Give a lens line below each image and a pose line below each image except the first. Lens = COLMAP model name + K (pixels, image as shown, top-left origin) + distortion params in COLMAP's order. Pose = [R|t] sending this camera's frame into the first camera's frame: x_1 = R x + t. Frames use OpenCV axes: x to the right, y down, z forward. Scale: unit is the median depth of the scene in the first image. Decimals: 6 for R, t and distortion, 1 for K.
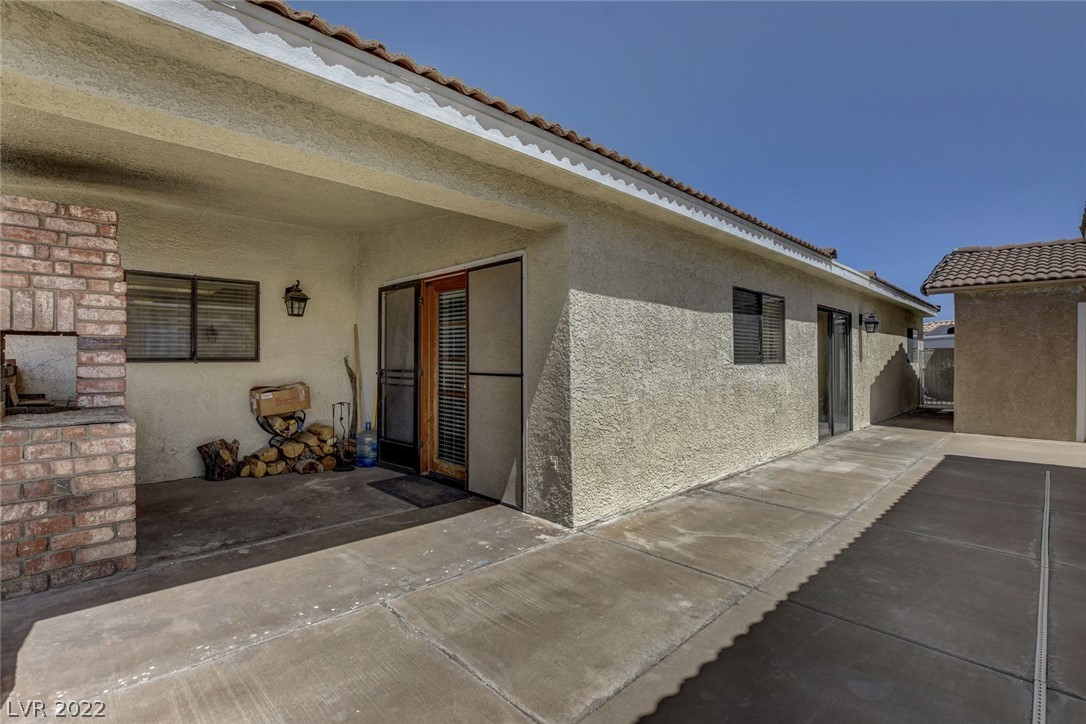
lens RADIAL K [[493.9, 0, 540.2], [0, 493.9, 359.8], [0, 0, 1]] dist [-0.023078, 0.000471]
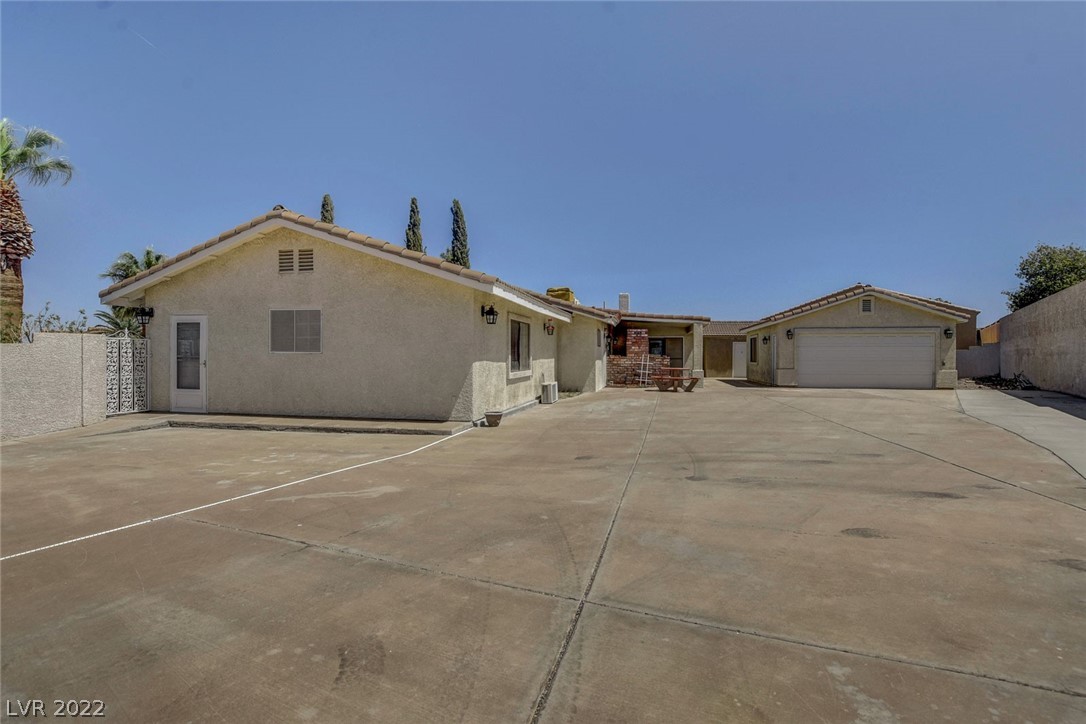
lens RADIAL K [[493.9, 0, 540.2], [0, 493.9, 359.8], [0, 0, 1]] dist [-0.023078, 0.000471]
pose [[0.832287, -0.001557, 0.554343, -2.894185], [-0.000463, 0.999994, 0.003504, 0.015371], [-0.554345, -0.003173, 0.832281, -1.773325]]
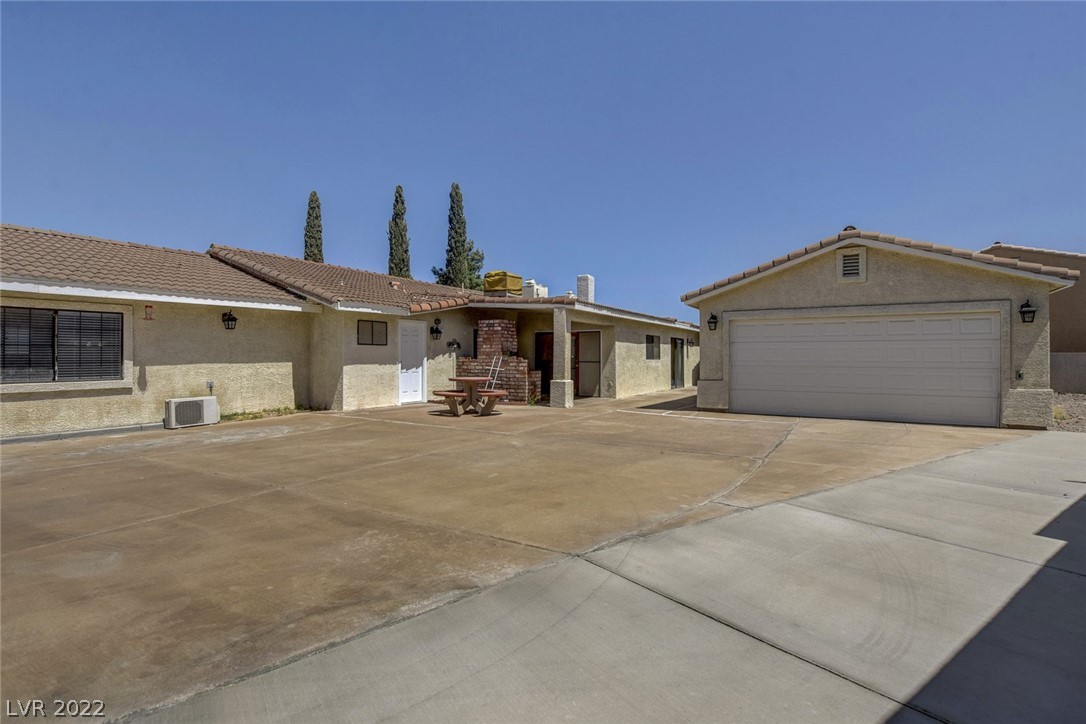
lens RADIAL K [[493.9, 0, 540.2], [0, 493.9, 359.8], [0, 0, 1]] dist [-0.023078, 0.000471]
pose [[0.969304, 0.000561, 0.245865, -0.933875], [-0.001706, 0.999989, 0.004445, -0.001212], [-0.245860, -0.004728, 0.969294, -1.701308]]
